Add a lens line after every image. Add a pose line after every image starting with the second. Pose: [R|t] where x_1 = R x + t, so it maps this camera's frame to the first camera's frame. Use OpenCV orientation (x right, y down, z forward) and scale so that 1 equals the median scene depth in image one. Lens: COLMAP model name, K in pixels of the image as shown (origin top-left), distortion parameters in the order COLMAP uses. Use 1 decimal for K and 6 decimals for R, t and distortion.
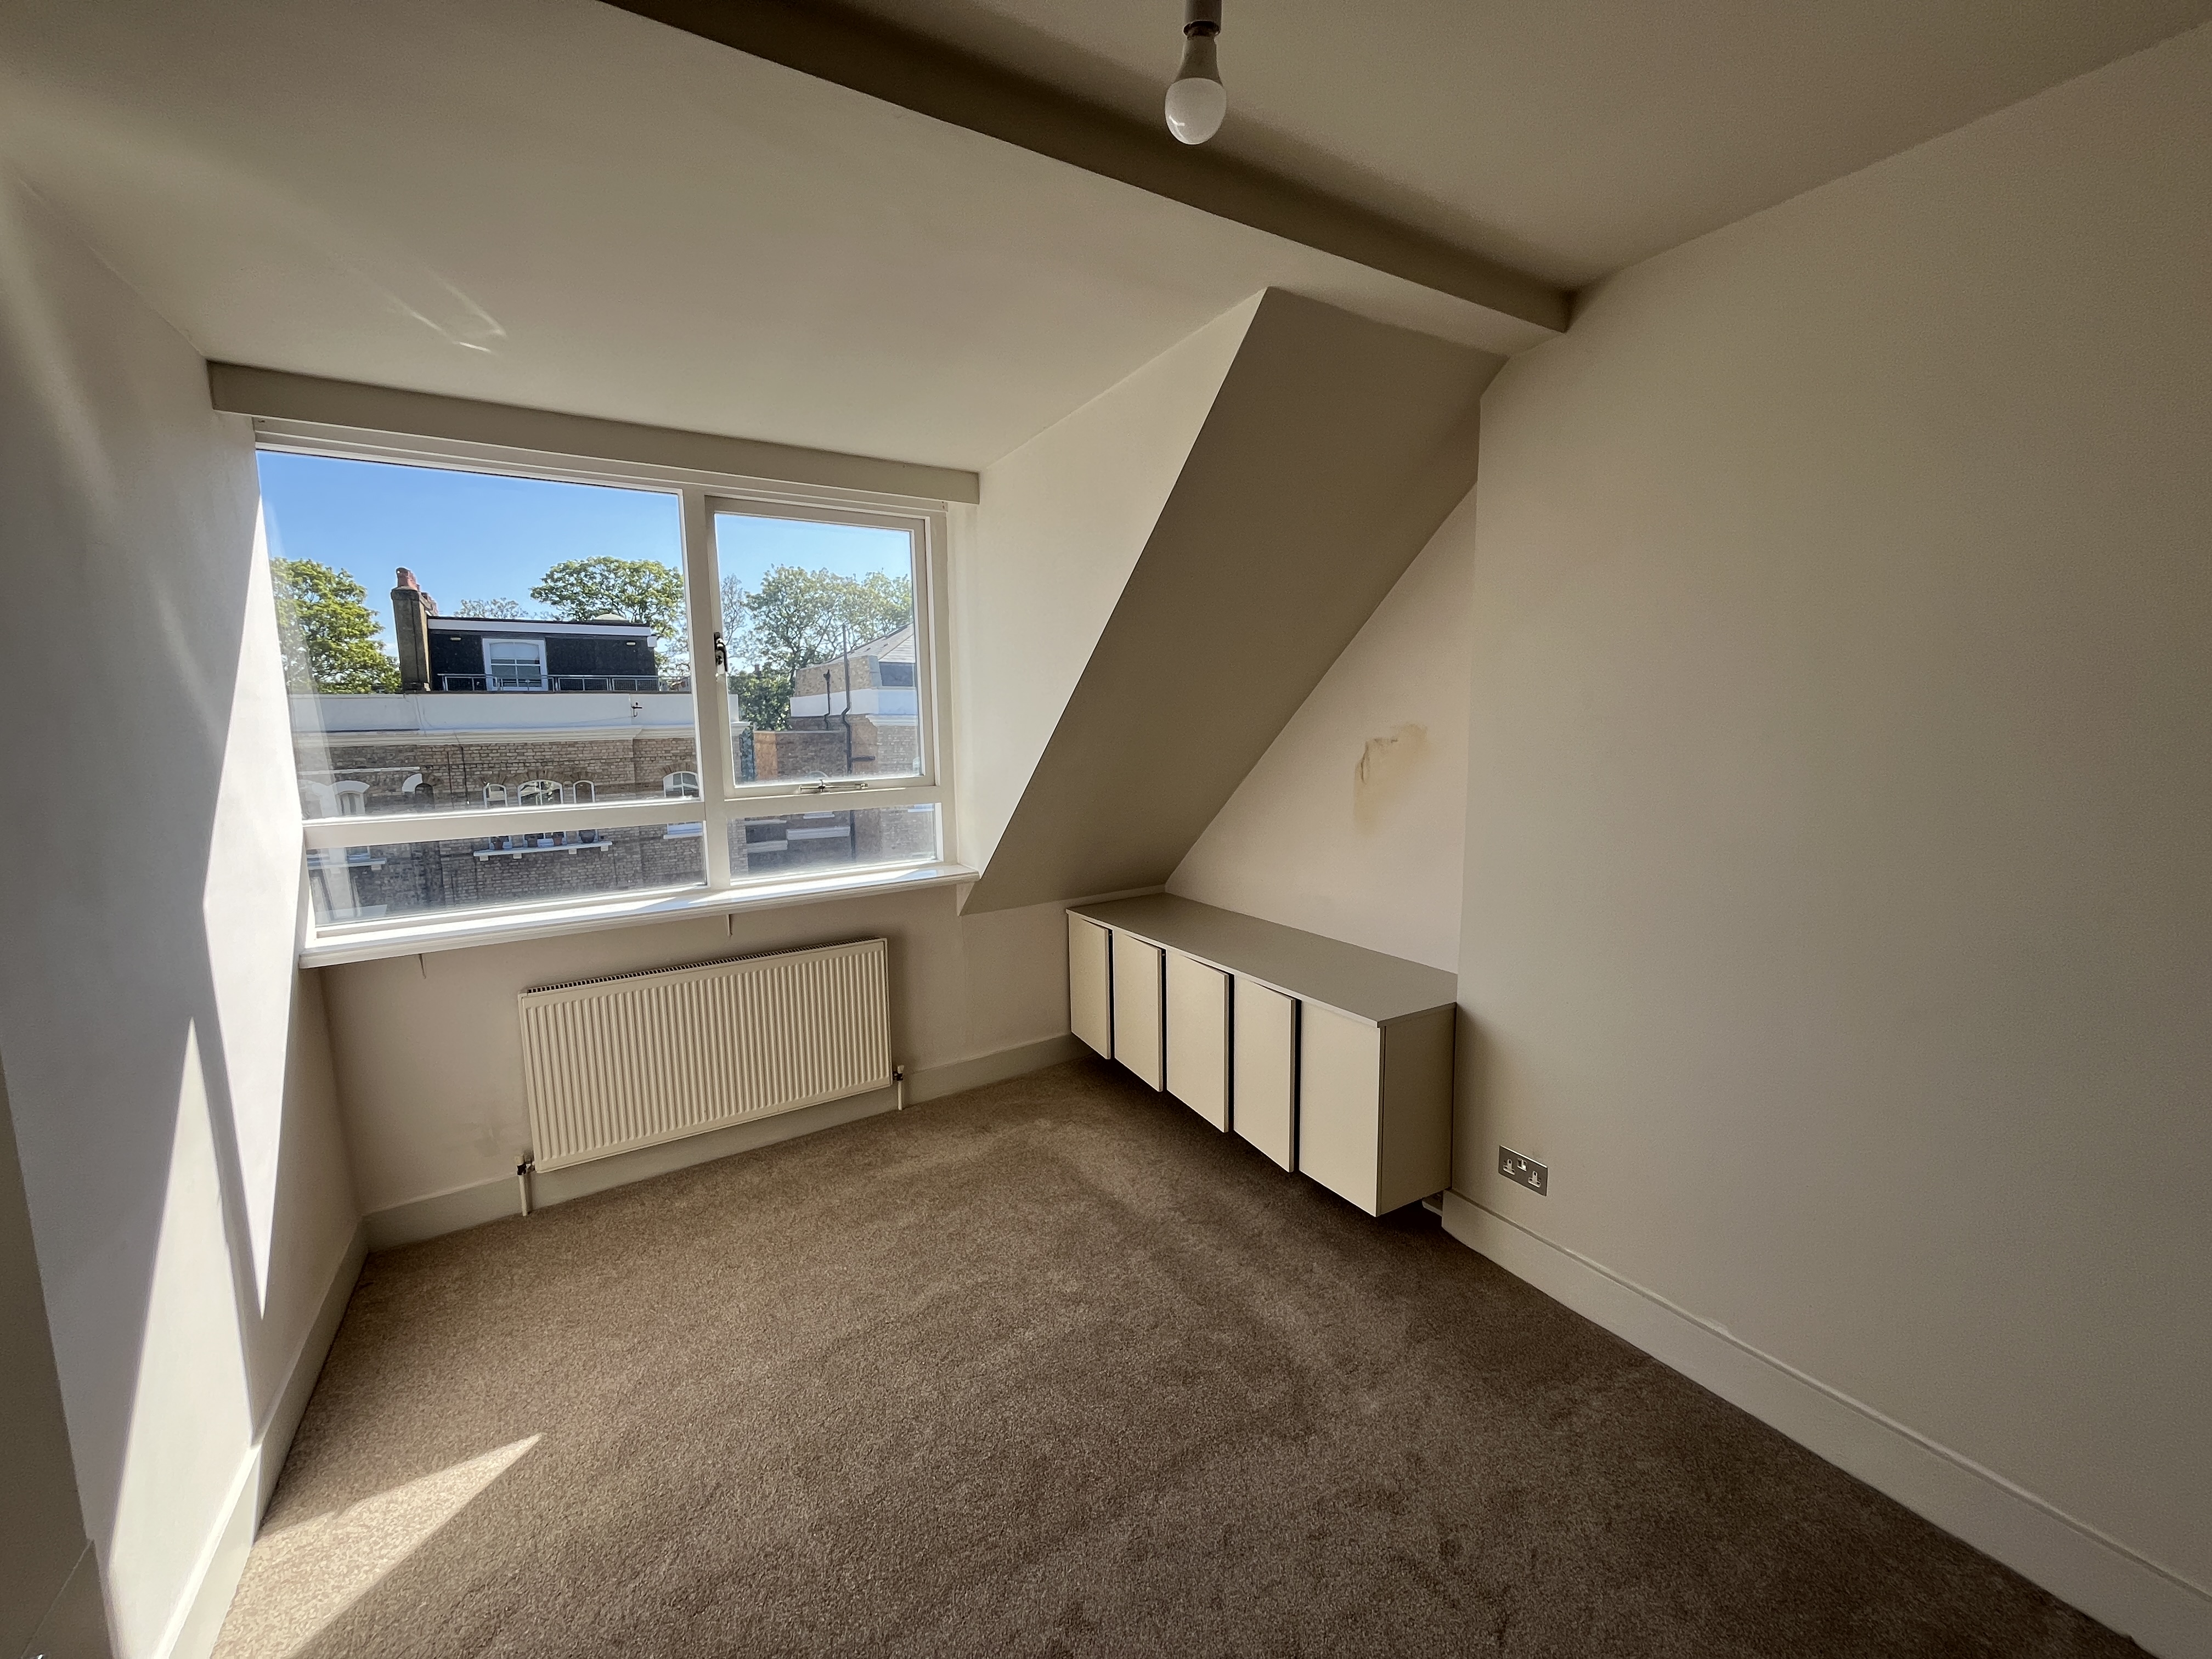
lens RADIAL K [[886.3, 0, 1101.2], [0, 886.3, 827.9], [0, 0, 1]] dist [-0.002296, 0.000183]
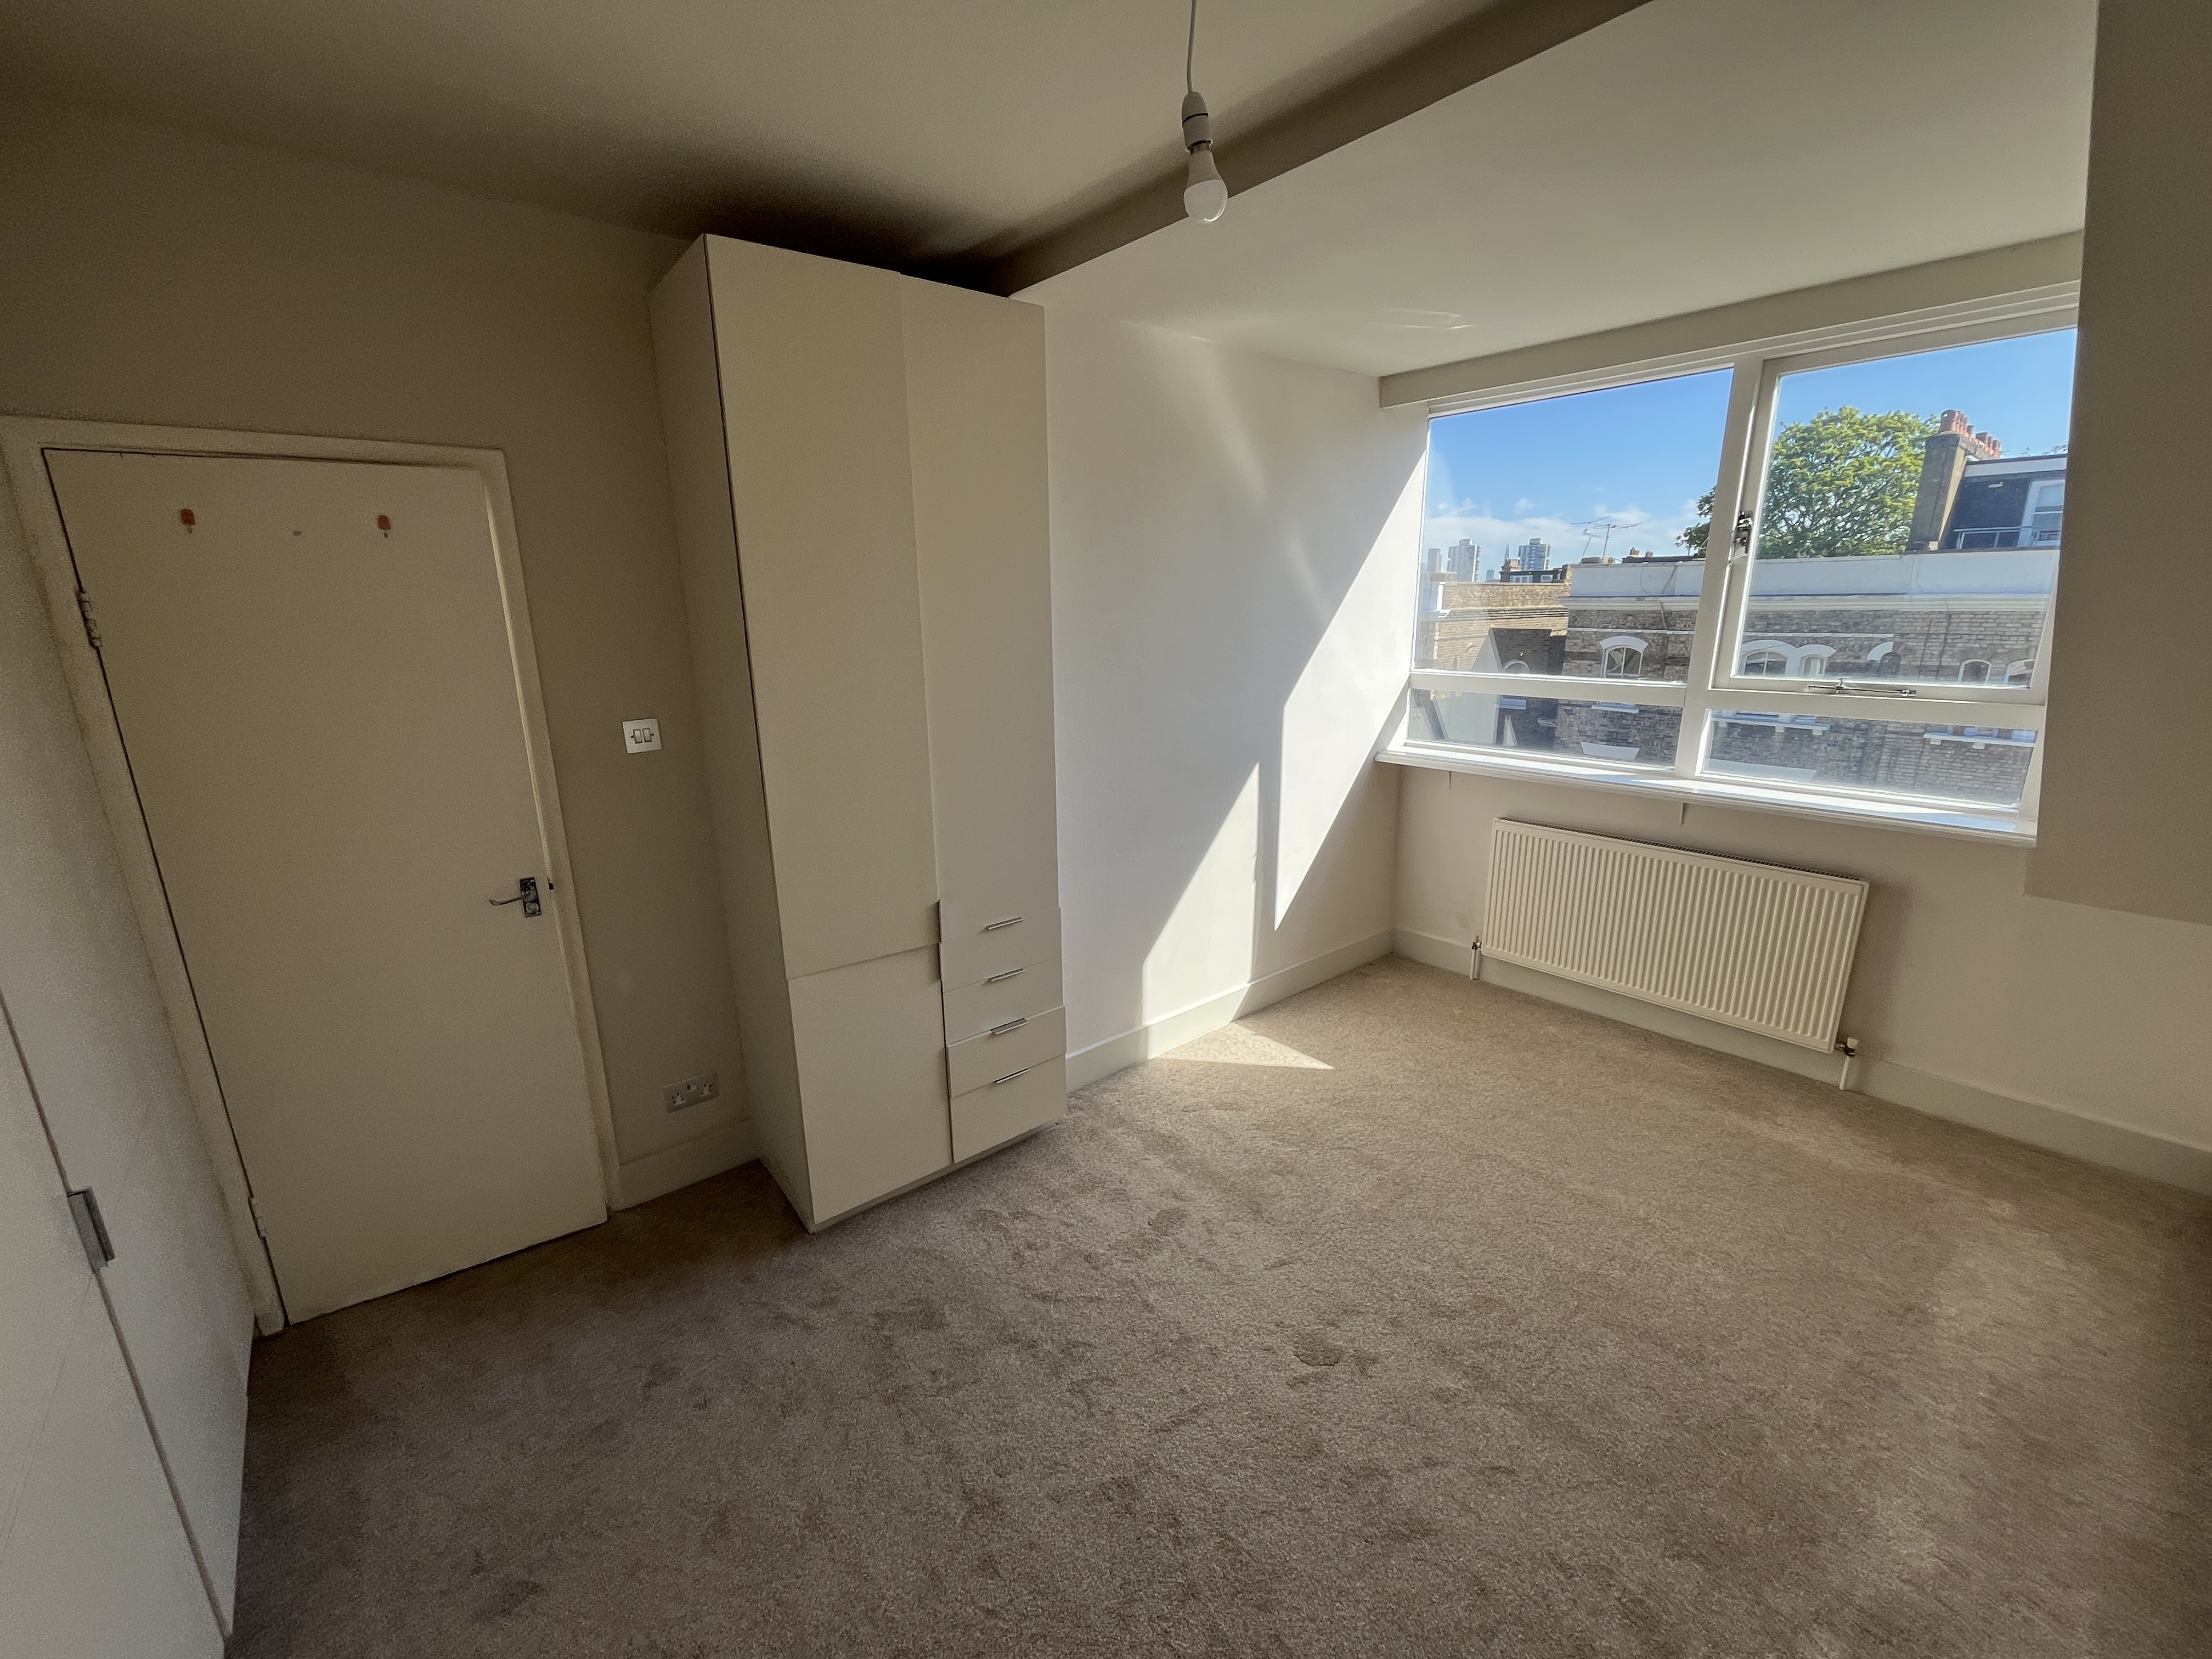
lens RADIAL K [[886.3, 0, 1101.2], [0, 886.3, 827.9], [0, 0, 1]] dist [-0.002296, 0.000183]
pose [[0.146621, 0.261149, -0.954098, 0.402514], [-0.113750, 0.962575, 0.245989, -0.042638], [0.982631, 0.072462, 0.170840, 0.160861]]
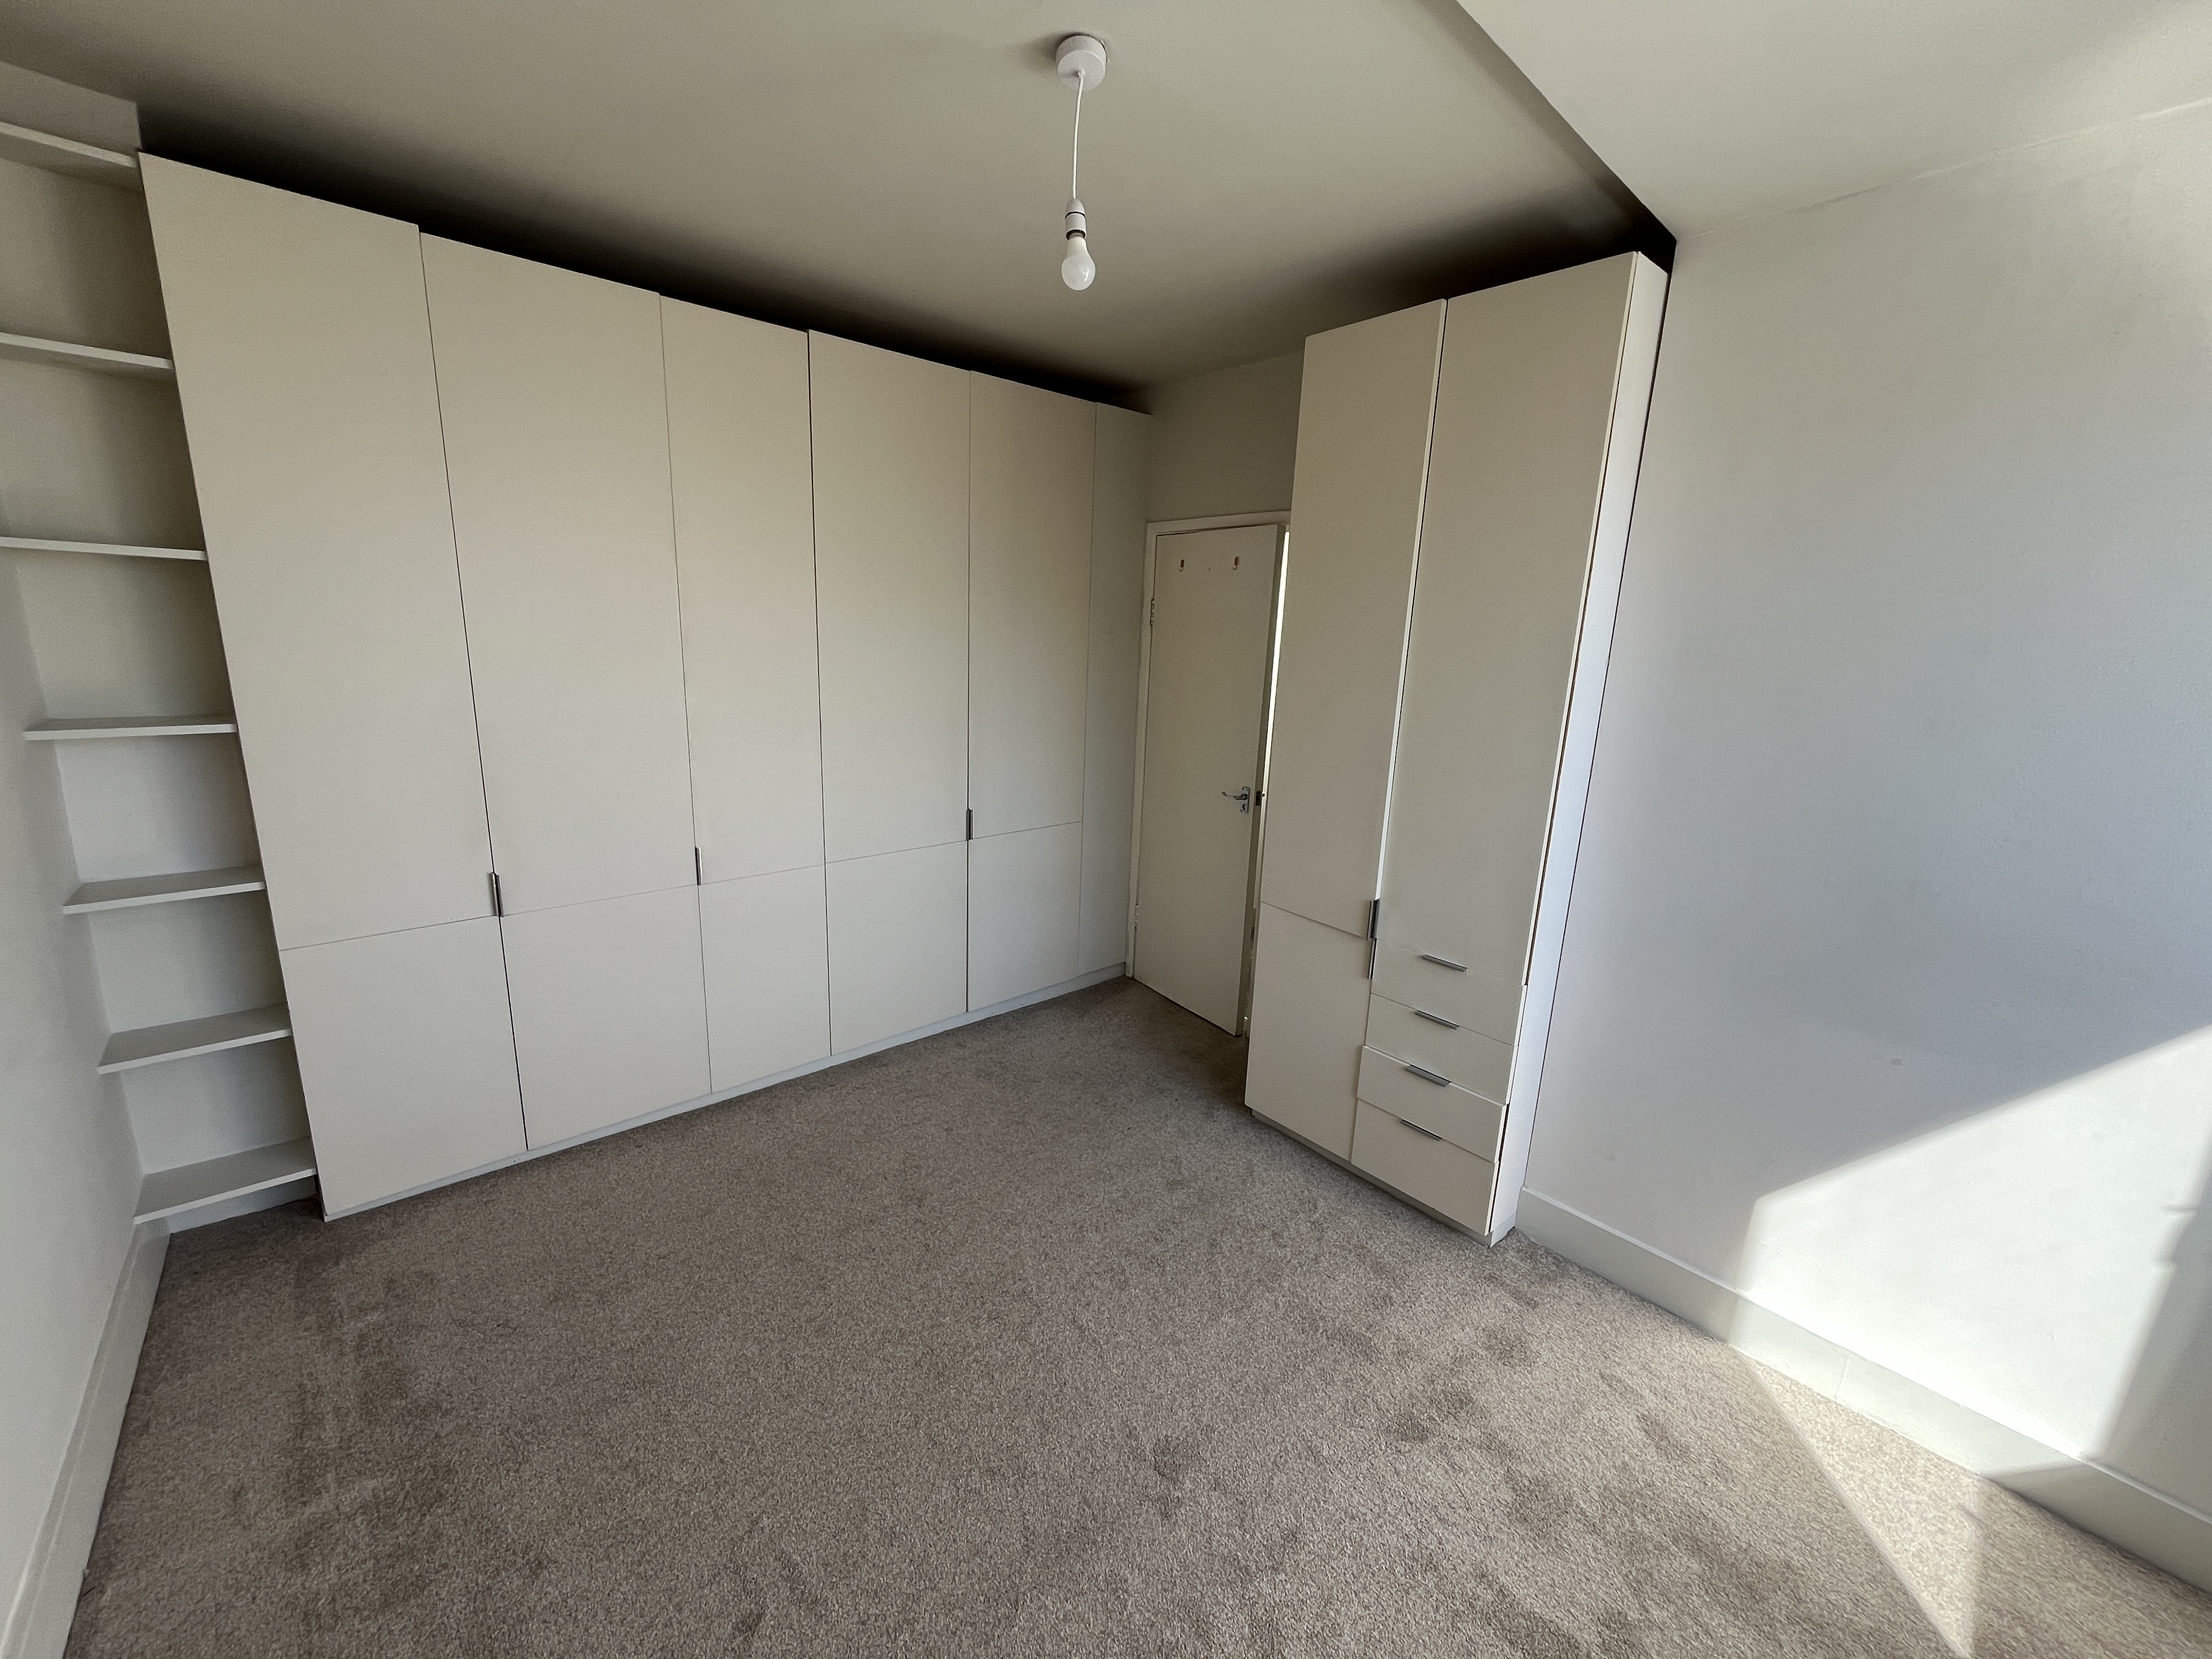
lens RADIAL K [[886.3, 0, 1101.2], [0, 886.3, 827.9], [0, 0, 1]] dist [-0.002296, 0.000183]
pose [[-0.982220, 0.015955, -0.187054, 0.099261], [-0.050291, 0.937602, 0.344053, -0.089276], [0.180872, 0.347343, -0.920130, 0.731966]]
